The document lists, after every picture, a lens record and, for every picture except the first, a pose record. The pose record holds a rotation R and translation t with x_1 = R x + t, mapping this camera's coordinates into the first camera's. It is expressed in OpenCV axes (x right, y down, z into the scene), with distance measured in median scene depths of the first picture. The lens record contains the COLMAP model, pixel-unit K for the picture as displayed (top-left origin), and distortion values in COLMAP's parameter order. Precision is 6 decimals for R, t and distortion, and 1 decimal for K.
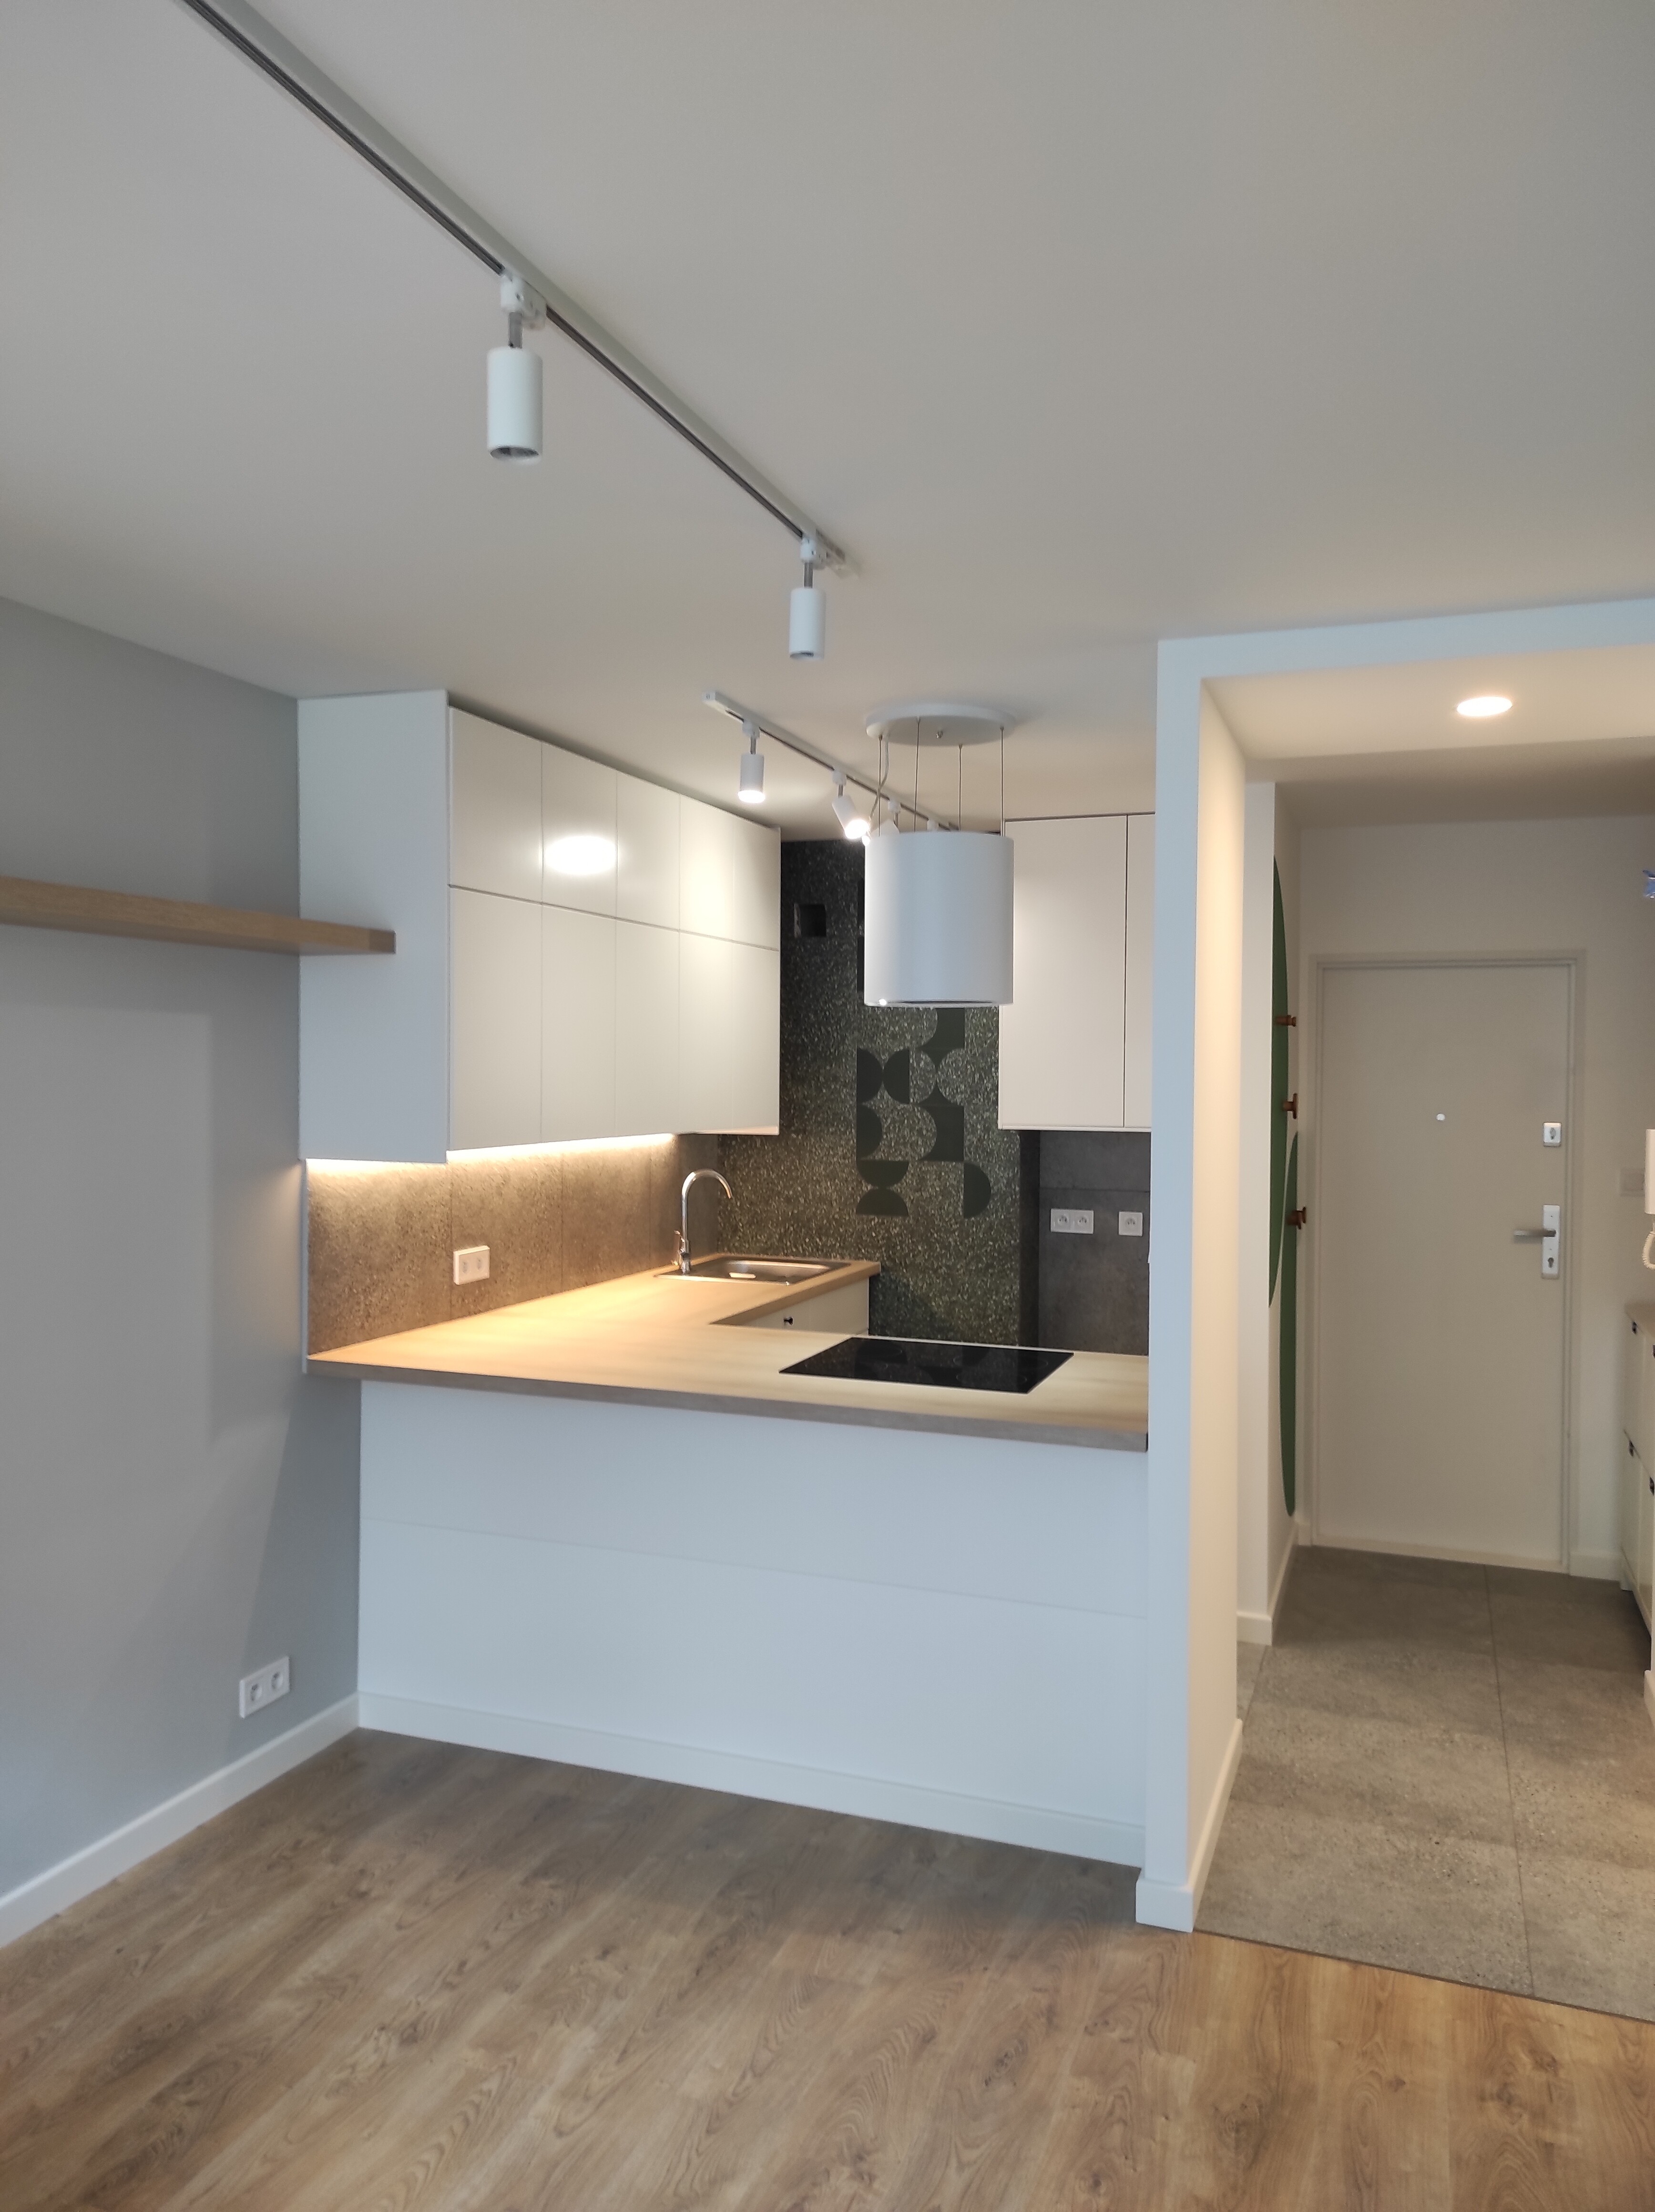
lens RADIAL K [[1639.6, 0, 830.4], [0, 1639.6, 1095.8], [0, 0, 1]] dist [0.052425, -0.024904]
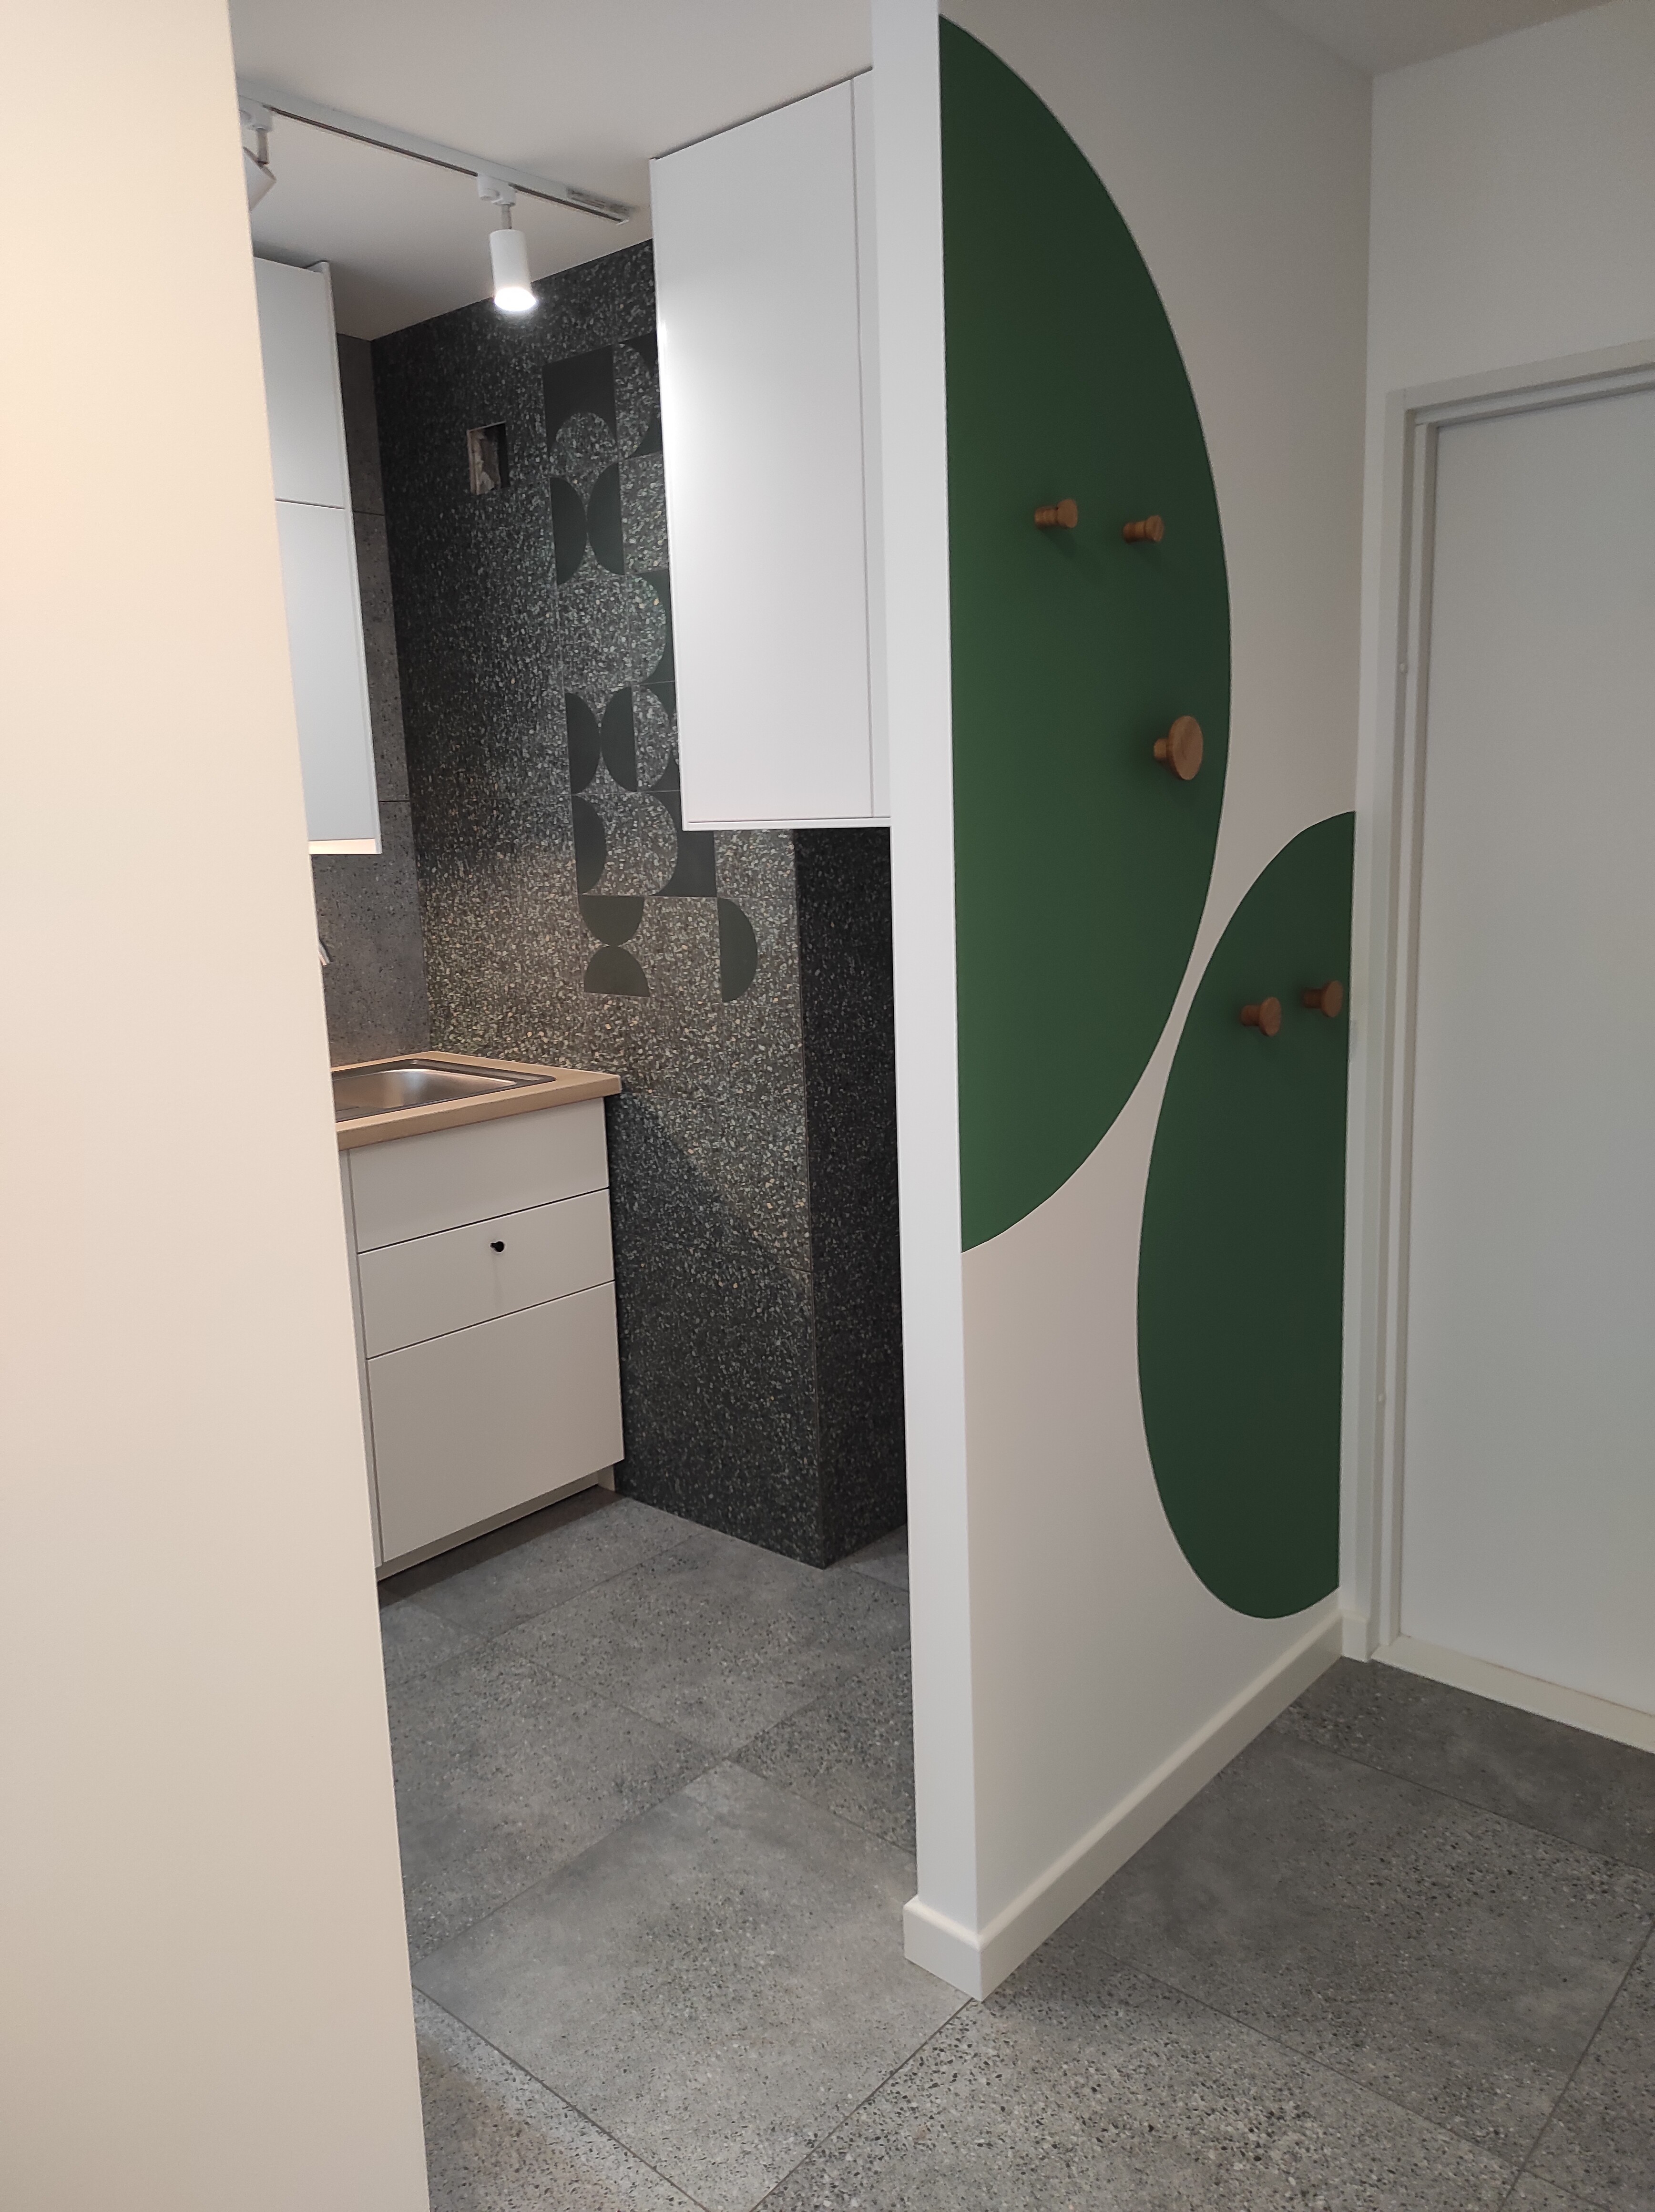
lens RADIAL K [[1639.6, 0, 817.2], [0, 1639.6, 1125.4], [0, 0, 1]] dist [0.052425, -0.024904]
pose [[0.926124, 0.032129, -0.375849, 0.310718], [0.036212, 0.984192, 0.173363, 0.021661], [0.375478, -0.174166, 0.910320, 0.500933]]
